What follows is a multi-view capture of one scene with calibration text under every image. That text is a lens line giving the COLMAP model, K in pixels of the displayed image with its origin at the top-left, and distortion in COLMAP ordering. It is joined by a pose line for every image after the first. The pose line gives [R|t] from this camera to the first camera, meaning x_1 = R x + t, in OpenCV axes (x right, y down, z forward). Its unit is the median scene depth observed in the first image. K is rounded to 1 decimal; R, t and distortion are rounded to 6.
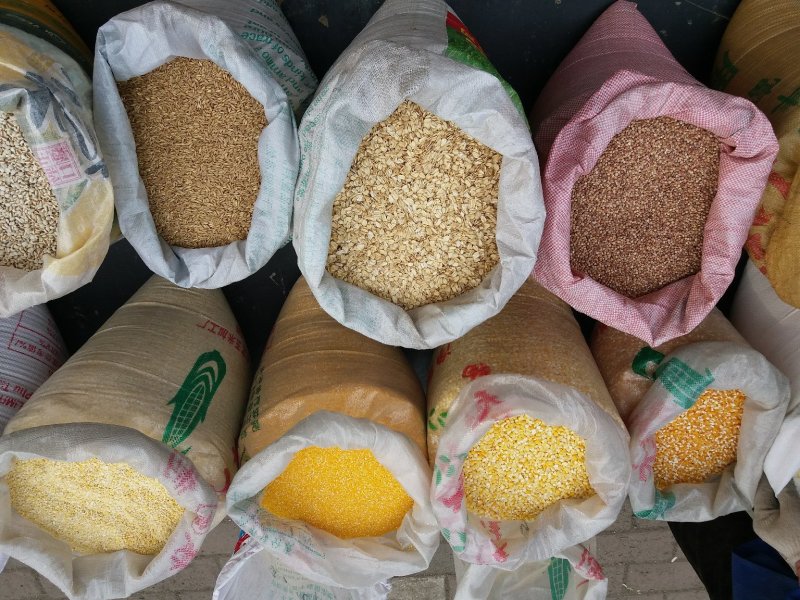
lens RADIAL K [[632.7, 0, 398.0], [0, 632.7, 295.1], [0, 0, 1]] dist [0.023710, -0.039366]
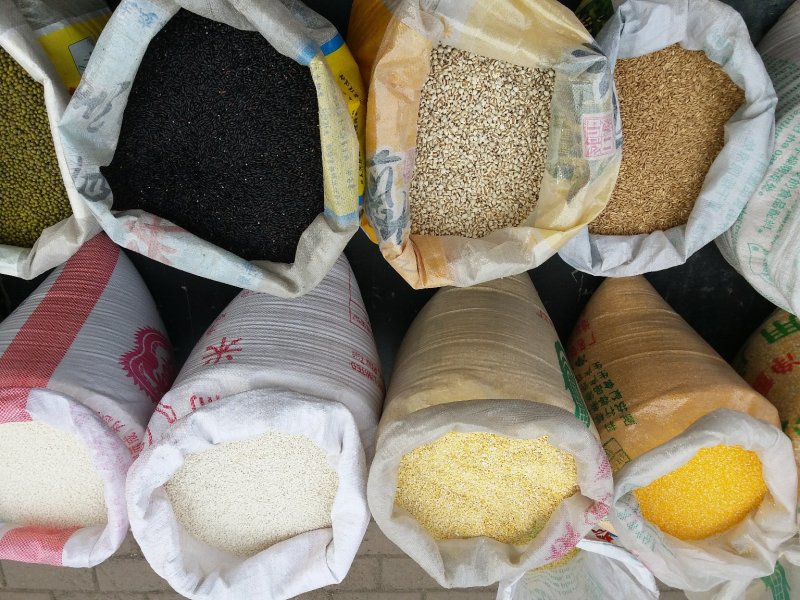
lens RADIAL K [[632.7, 0, 398.5], [0, 632.7, 299.9], [0, 0, 1]] dist [0.023710, -0.039366]
pose [[0.993125, 0.091441, 0.073086, -0.698065], [-0.089609, 0.995584, -0.027964, 0.083604], [-0.075321, 0.021222, 0.996934, 0.034914]]
